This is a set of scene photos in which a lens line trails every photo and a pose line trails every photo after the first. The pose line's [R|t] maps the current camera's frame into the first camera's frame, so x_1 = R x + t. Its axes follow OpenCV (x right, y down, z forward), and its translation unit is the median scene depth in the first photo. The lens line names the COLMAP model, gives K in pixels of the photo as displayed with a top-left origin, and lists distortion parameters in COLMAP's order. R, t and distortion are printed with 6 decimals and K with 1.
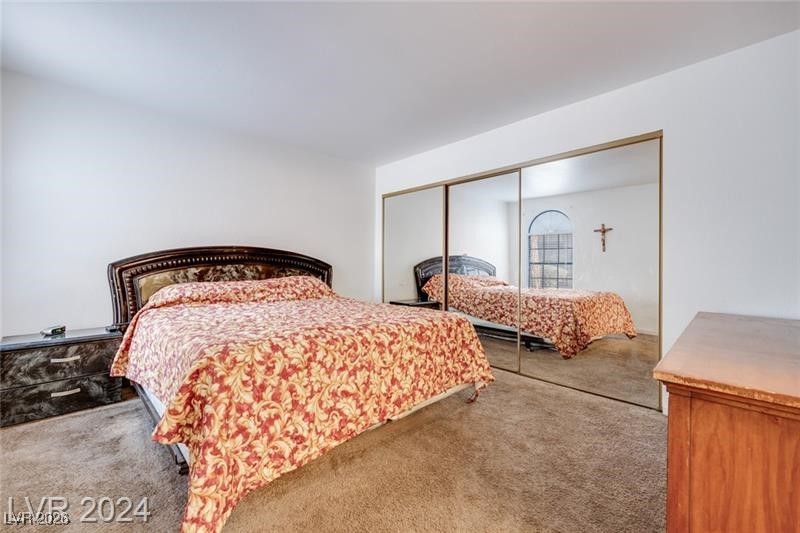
lens RADIAL K [[310.4, 0, 408.9], [0, 310.4, 266.4], [0, 0, 1]] dist [-0.001601, -0.000166]
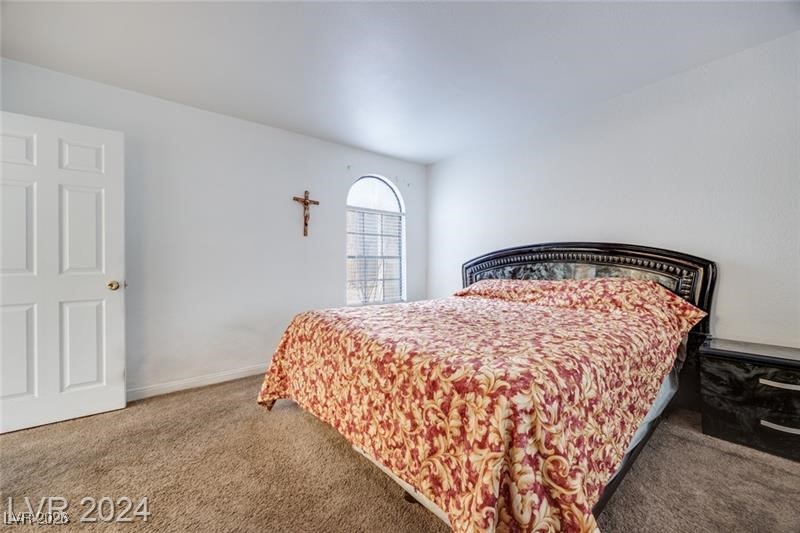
lens RADIAL K [[310.4, 0, 408.9], [0, 310.4, 266.4], [0, 0, 1]] dist [-0.001601, -0.000166]
pose [[-0.059274, -0.001676, -0.998240, 0.483434], [0.008174, 0.999964, -0.002164, 0.003429], [0.998208, -0.008288, -0.059258, 0.733865]]
